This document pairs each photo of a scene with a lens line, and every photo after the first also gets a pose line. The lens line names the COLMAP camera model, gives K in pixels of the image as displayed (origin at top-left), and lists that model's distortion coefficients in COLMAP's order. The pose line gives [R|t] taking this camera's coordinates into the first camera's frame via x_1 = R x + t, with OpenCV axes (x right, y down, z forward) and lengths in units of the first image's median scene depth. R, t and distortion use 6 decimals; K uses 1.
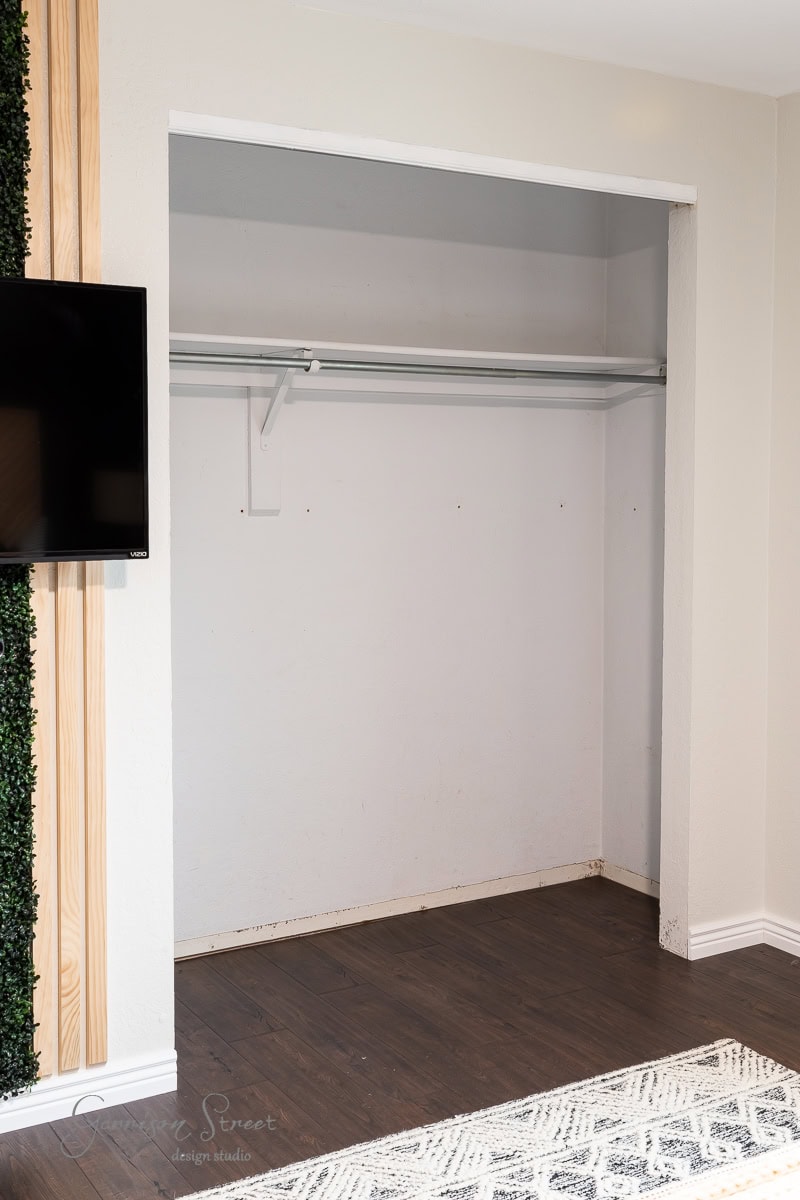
lens RADIAL K [[1325.6, 0, 401.1], [0, 1325.6, 550.1], [0, 0, 1]] dist [0.009612, 0.018680]
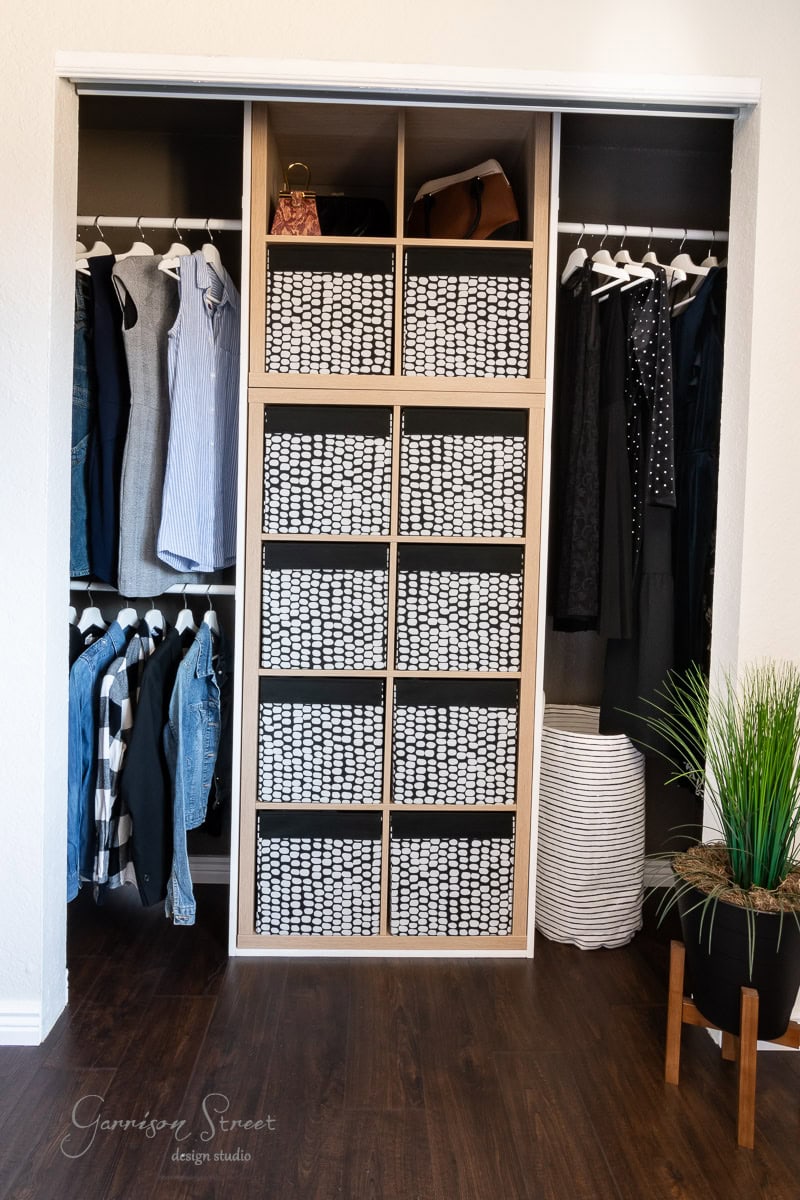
lens RADIAL K [[685.0, 0, 379.0], [0, 685.0, 568.7], [0, 0, 1]] dist [-0.002018, -0.000340]
pose [[0.869192, 0.036376, -0.493135, 0.312225], [-0.050589, 0.998599, -0.015507, 0.049989], [0.491880, 0.038426, 0.869814, 0.719637]]
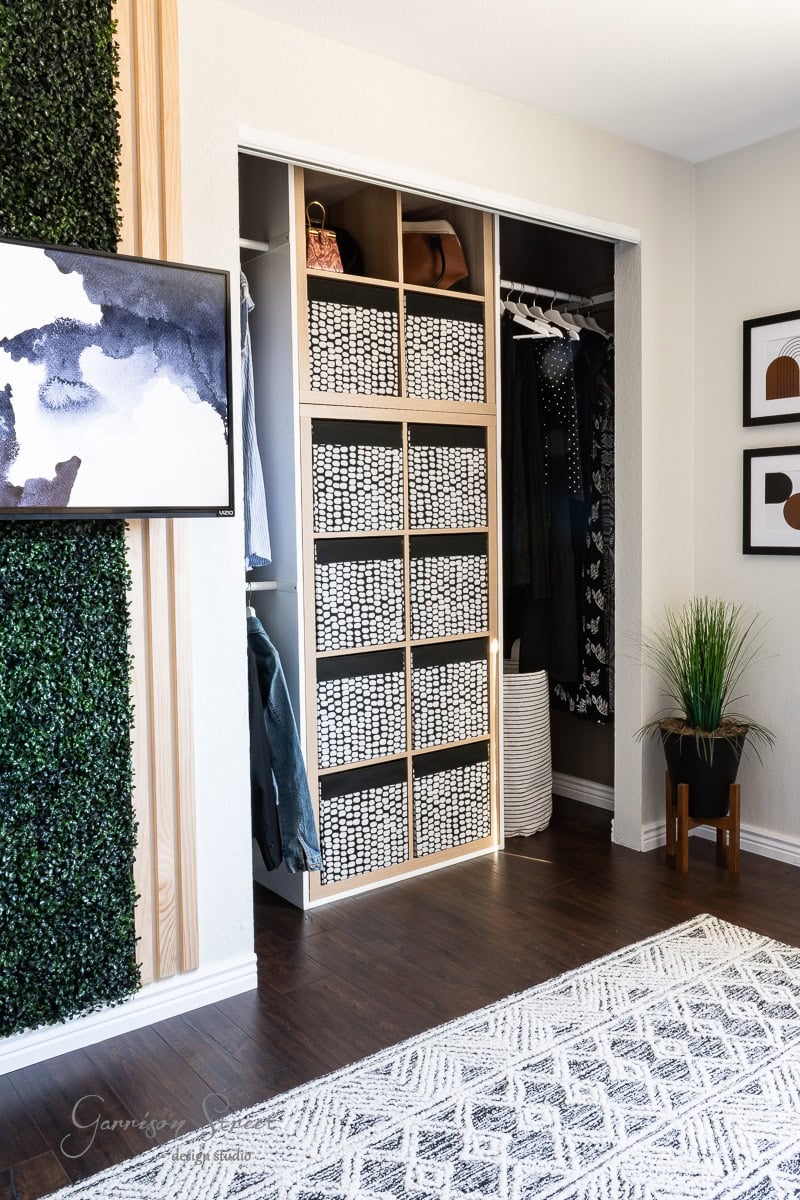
lens RADIAL K [[949.7, 0, 401.0], [0, 949.7, 569.0], [0, 0, 1]] dist [-0.003312, -0.002208]
pose [[0.993992, -0.019383, 0.107719, -0.136920], [0.019400, 0.999811, 0.000885, 0.052041], [-0.107716, 0.001210, 0.994181, 0.189566]]
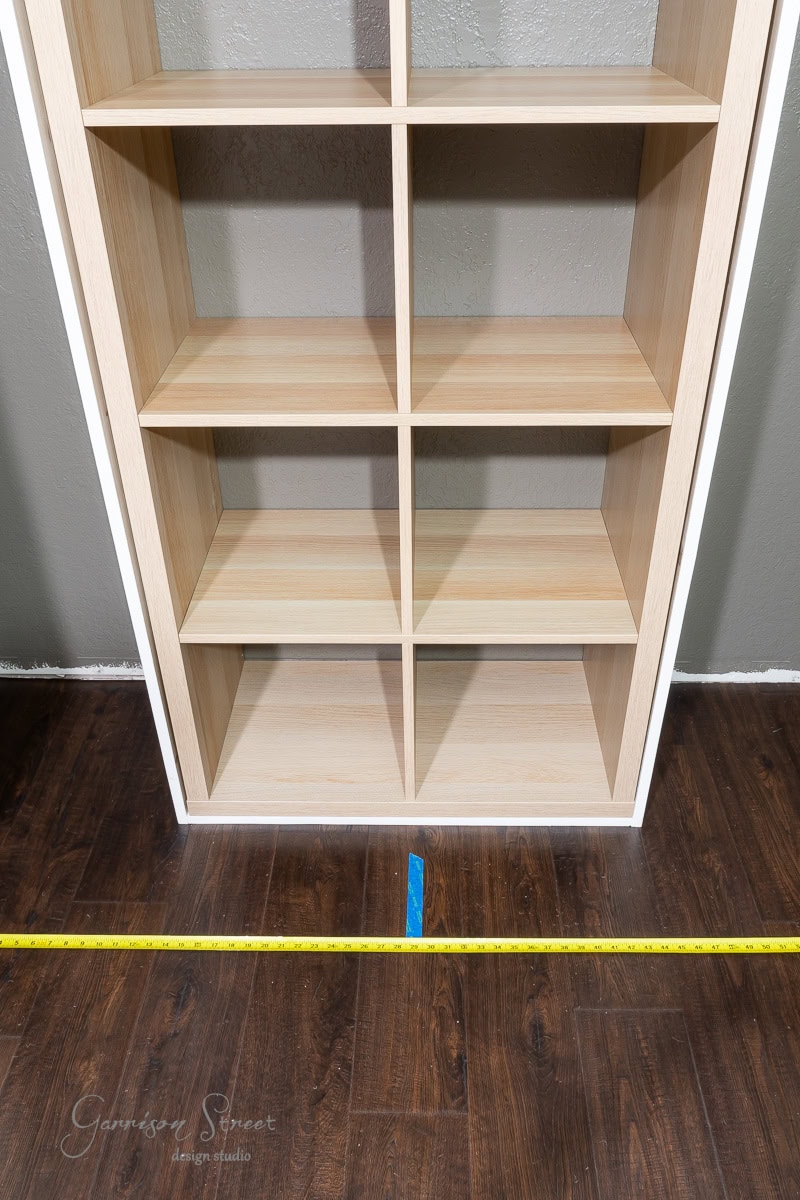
lens RADIAL K [[939.7, 0, 414.8], [0, 939.7, 604.4], [0, 0, 1]] dist [-0.005515, -0.002489]
pose [[0.853672, 0.295945, -0.428557, 0.212747], [-0.027000, 0.846906, 0.531057, -0.025432], [0.520111, -0.441778, 0.730970, 0.940986]]
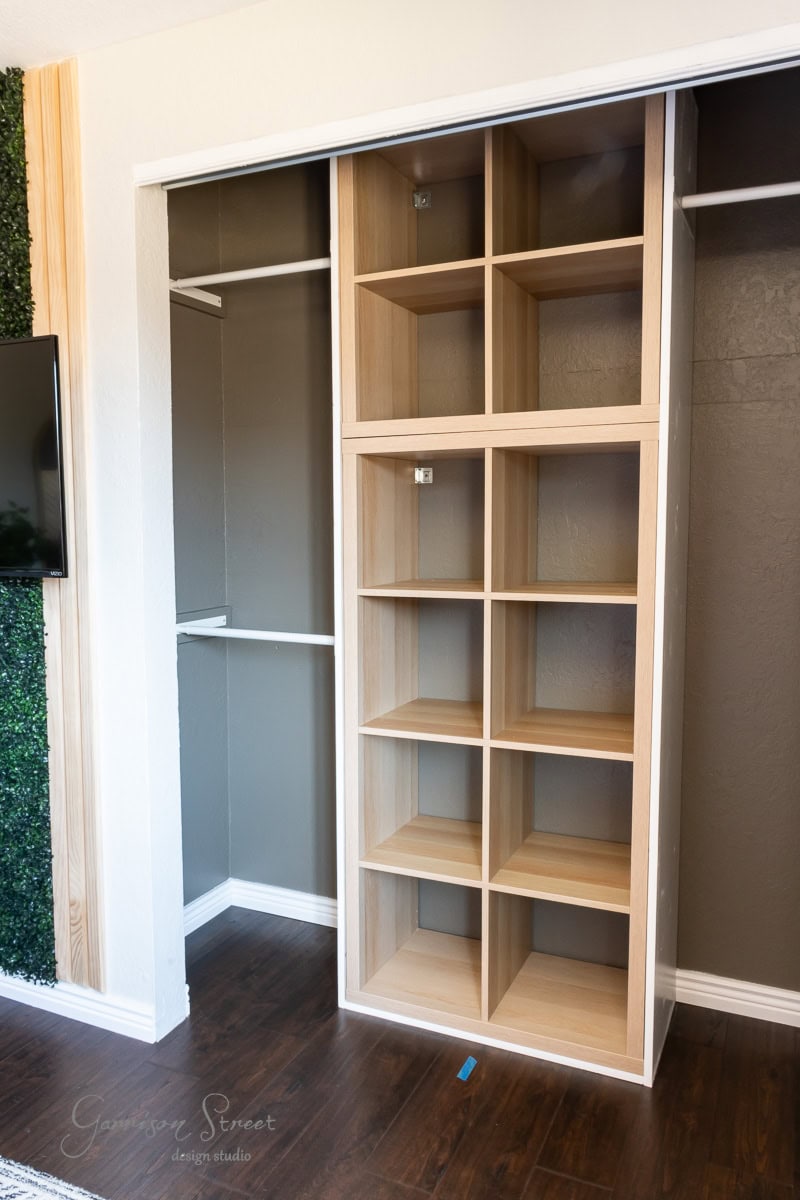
lens RADIAL K [[883.9, 0, 399.5], [0, 883.9, 587.8], [0, 0, 1]] dist [0.006282, 0.005291]
pose [[0.567998, 0.071214, -0.819943, 0.590252], [-0.038625, 0.997458, 0.059875, -0.041183], [0.822123, -0.002339, 0.569305, 0.799623]]
